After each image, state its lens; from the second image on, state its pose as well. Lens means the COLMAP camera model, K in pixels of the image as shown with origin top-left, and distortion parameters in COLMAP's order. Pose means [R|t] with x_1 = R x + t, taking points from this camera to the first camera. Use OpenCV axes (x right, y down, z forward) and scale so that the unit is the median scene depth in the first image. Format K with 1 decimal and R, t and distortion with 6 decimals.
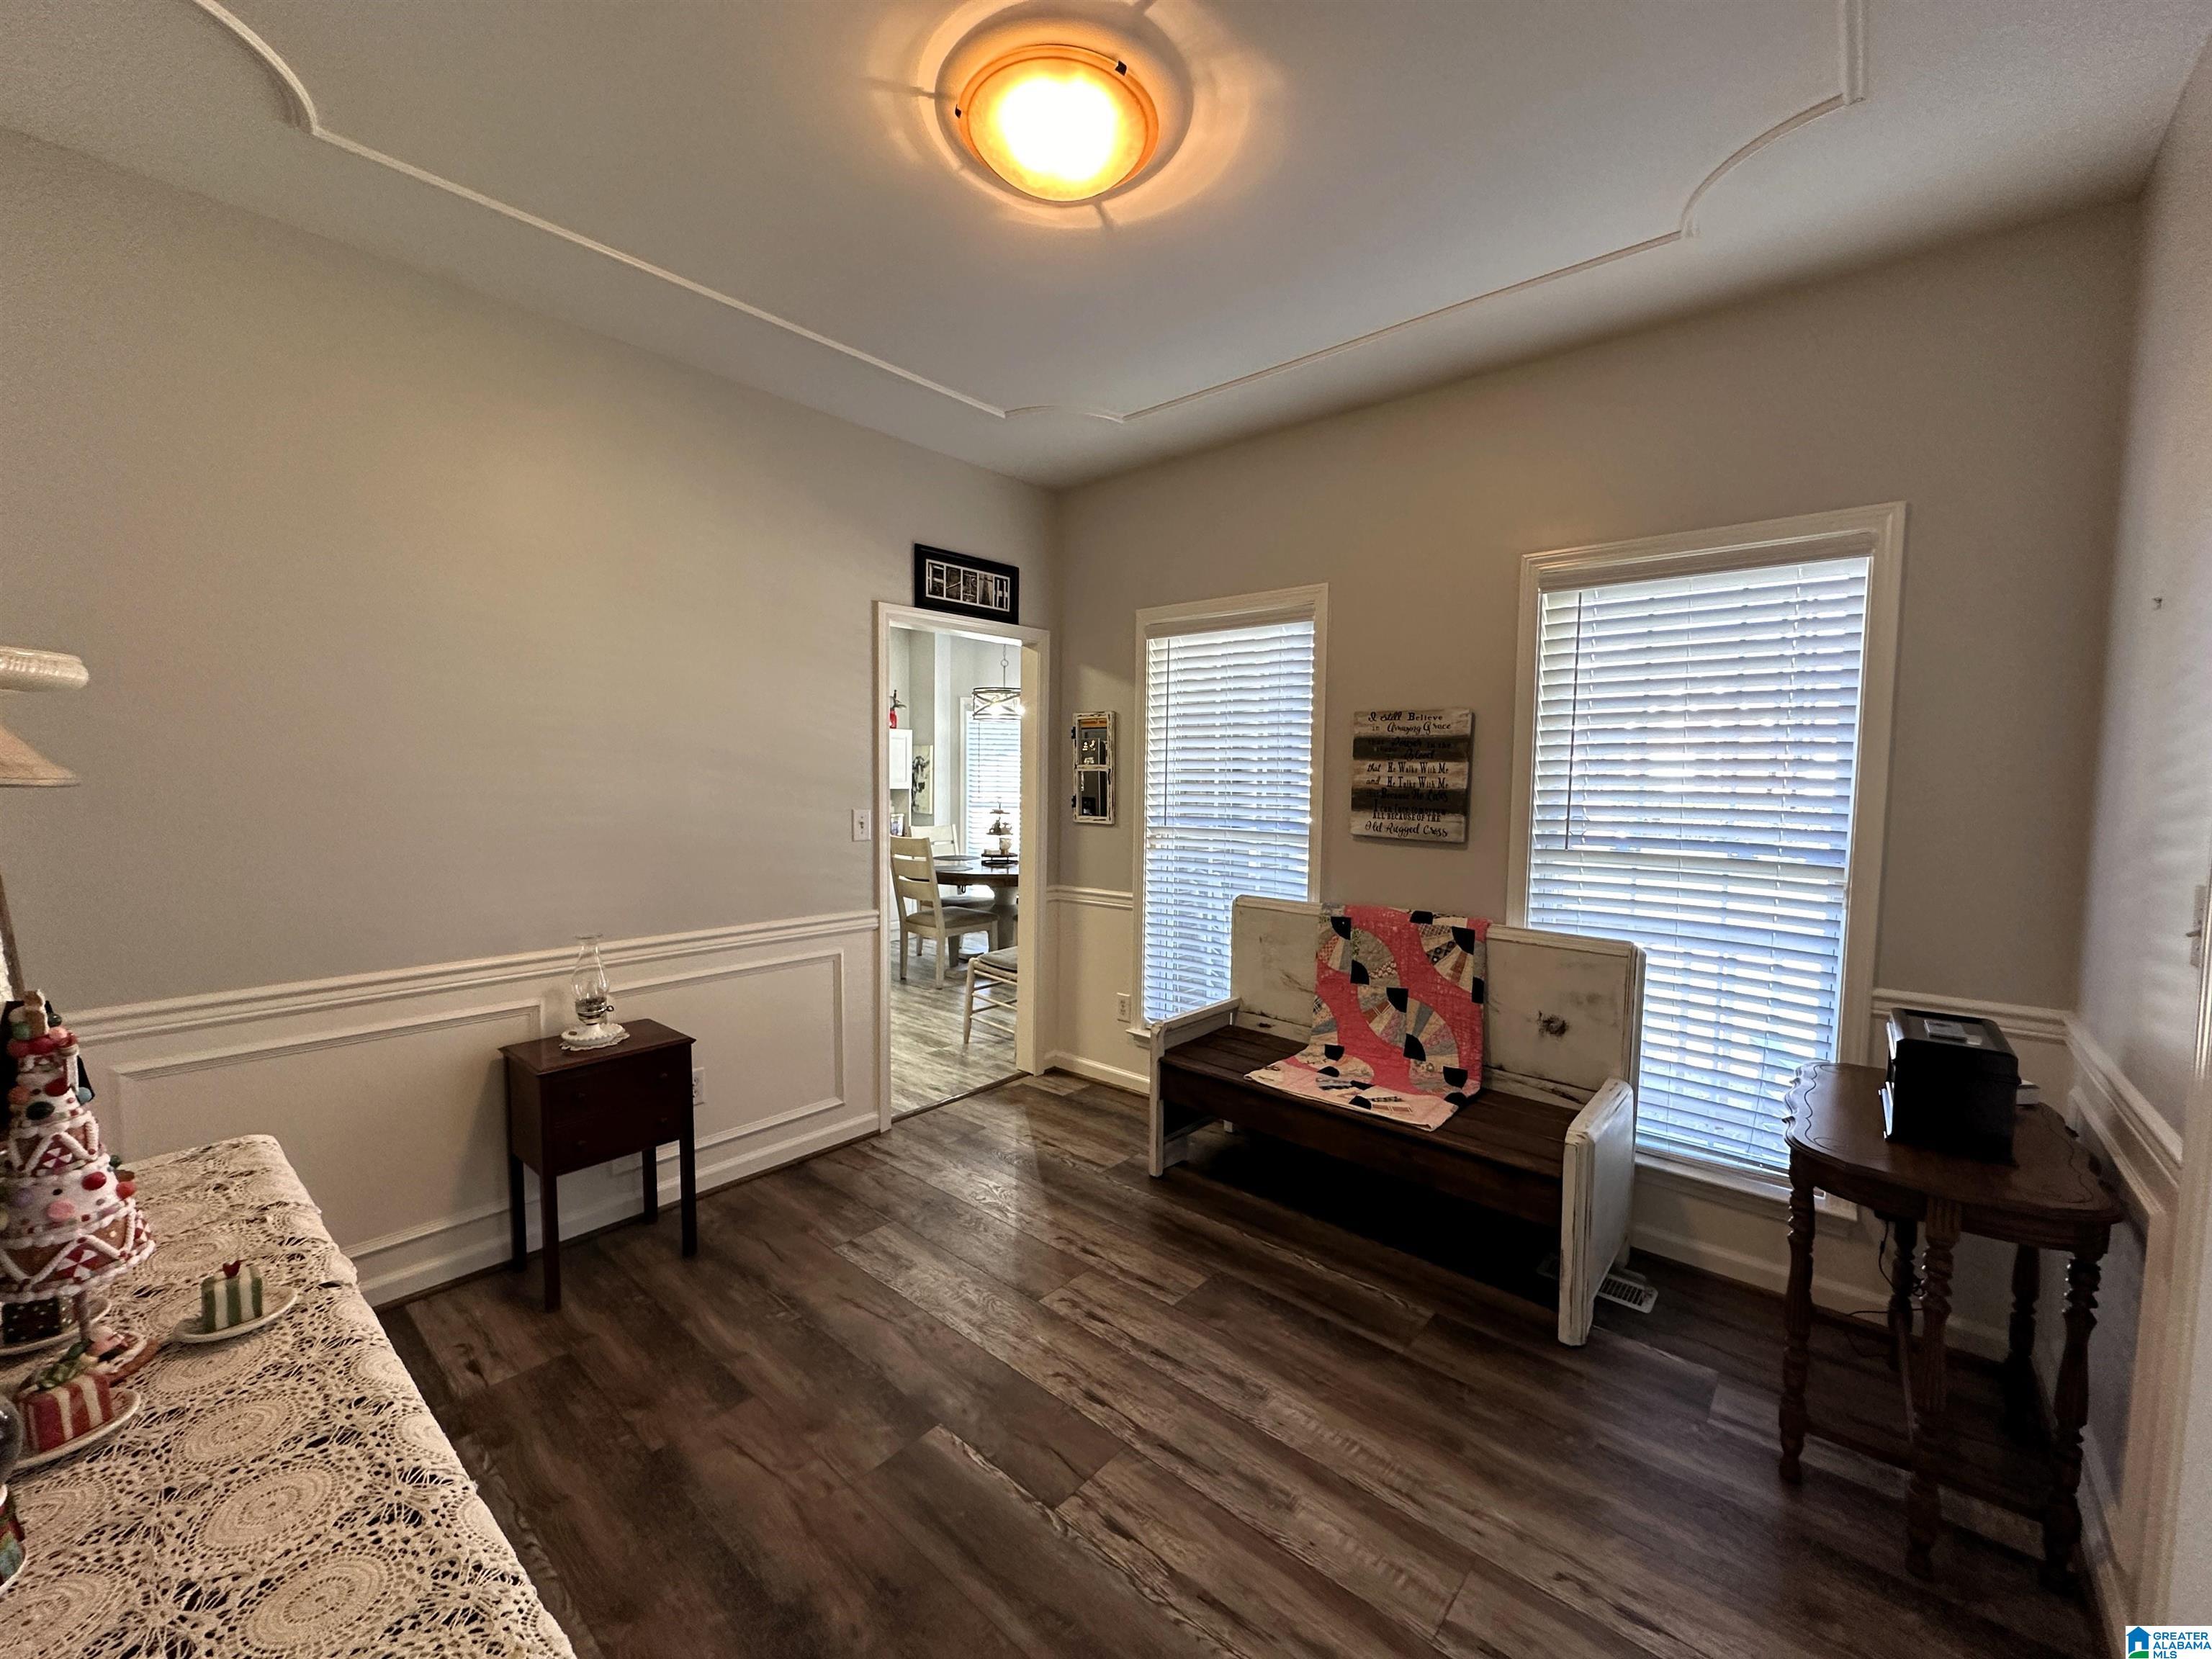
lens RADIAL K [[883.9, 0, 1103.0], [0, 883.9, 829.4], [0, 0, 1]] dist [-0.003744, 0.001283]
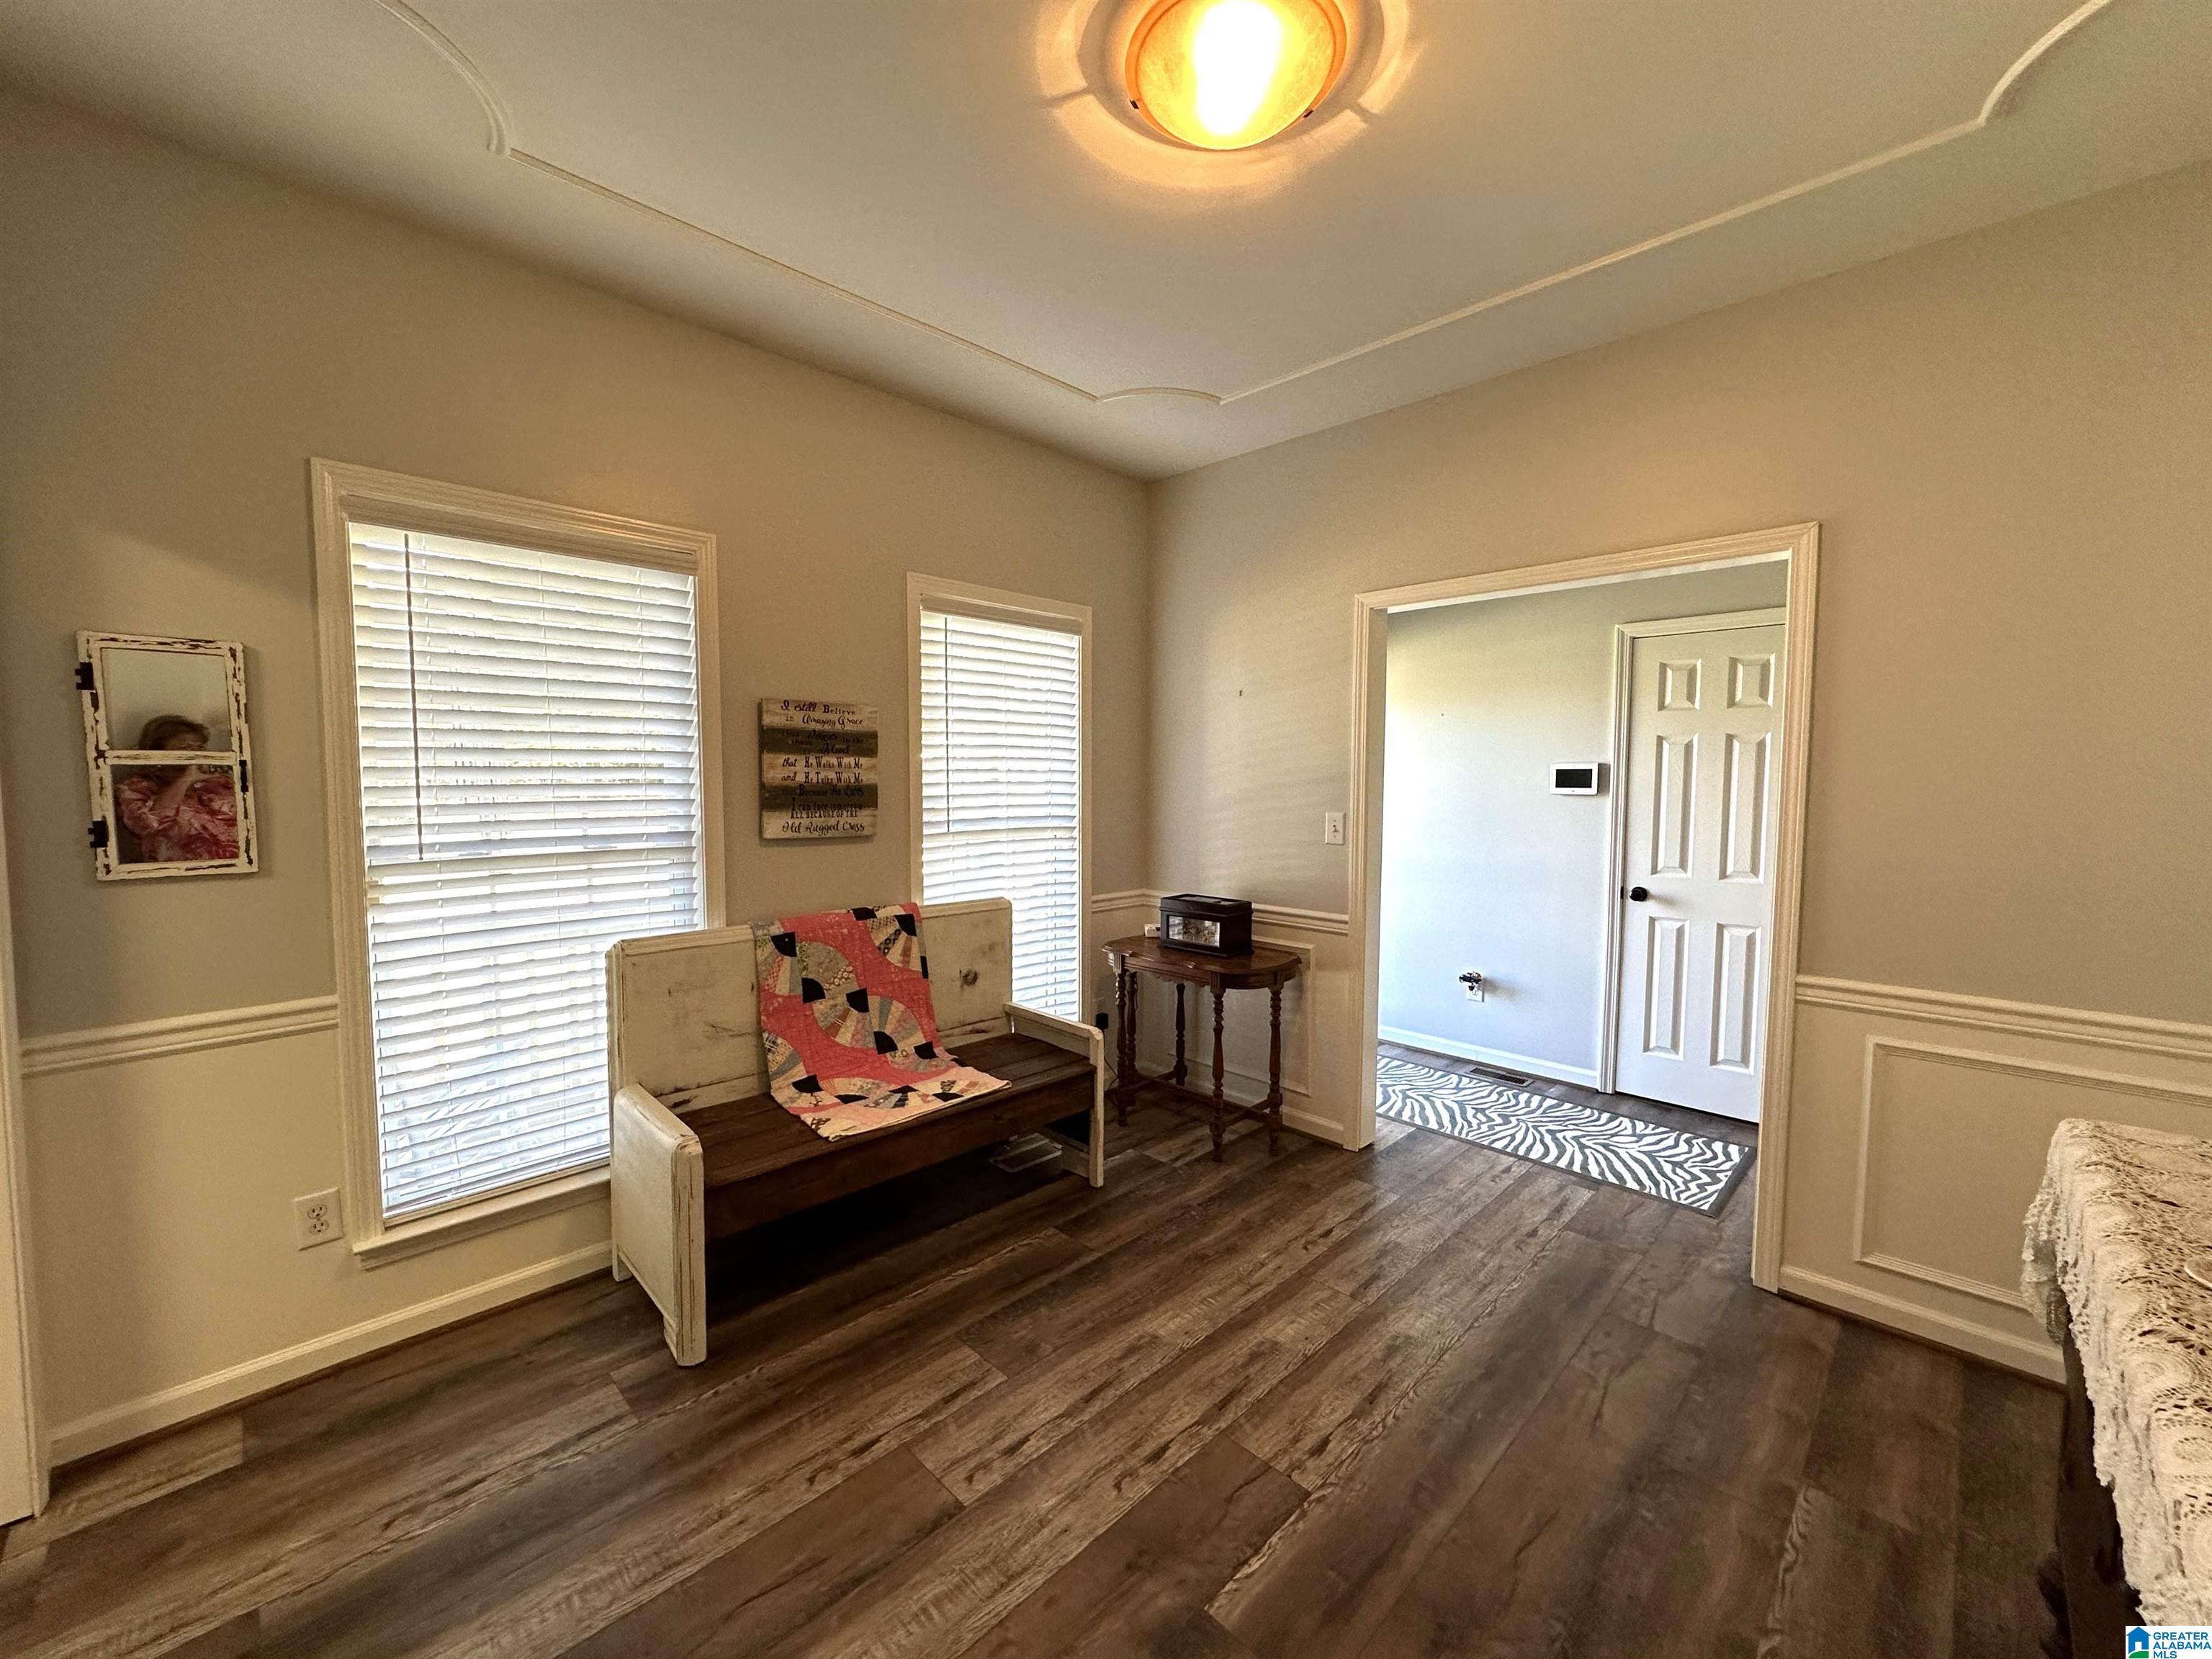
lens RADIAL K [[883.9, 0, 1102.6], [0, 883.9, 831.5], [0, 0, 1]] dist [-0.003744, 0.001283]
pose [[0.063741, -0.073999, 0.995219, -0.602718], [0.062888, 0.995563, 0.069997, -0.044822], [-0.995983, 0.058125, 0.068112, 0.658939]]
